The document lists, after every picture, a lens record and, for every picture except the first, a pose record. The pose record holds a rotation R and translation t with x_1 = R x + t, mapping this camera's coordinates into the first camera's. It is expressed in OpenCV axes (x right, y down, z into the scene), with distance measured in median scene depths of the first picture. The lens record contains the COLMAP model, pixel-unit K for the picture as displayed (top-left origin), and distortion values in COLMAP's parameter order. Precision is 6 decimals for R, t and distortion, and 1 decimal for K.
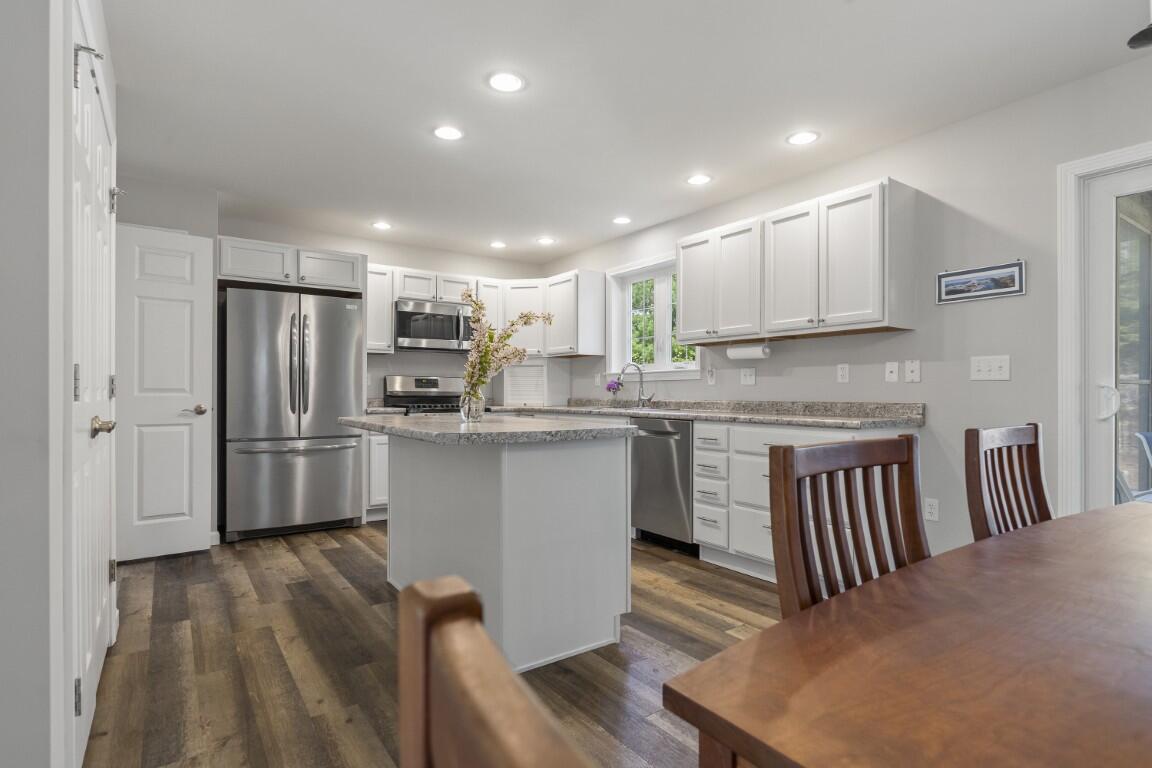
lens RADIAL K [[586.4, 0, 575.7], [0, 586.4, 390.0], [0, 0, 1]] dist [-0.000441, -0.000403]
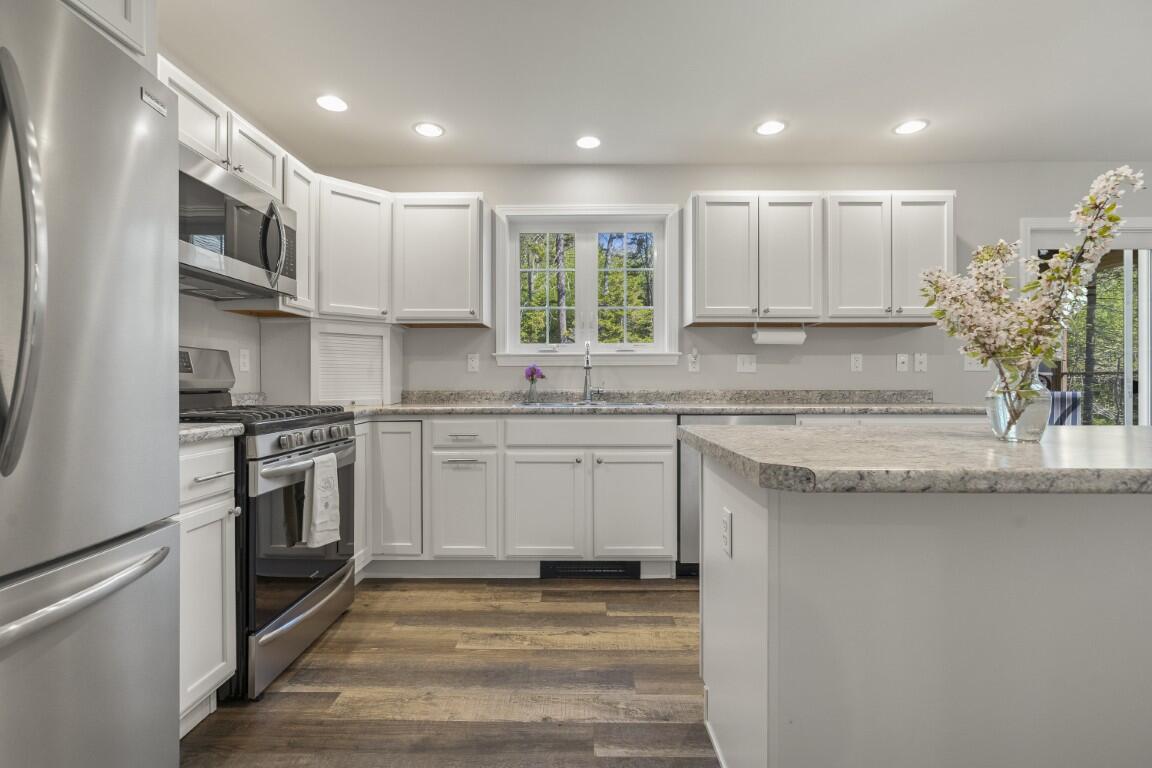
lens RADIAL K [[530.3, 0, 577.6], [0, 530.3, 381.8], [0, 0, 1]] dist [-0.005983, 0.000343]
pose [[0.579785, -0.003180, 0.814763, -0.598456], [-0.001558, 0.999986, 0.005011, 0.002041], [-0.814768, -0.004175, 0.579772, 0.825596]]
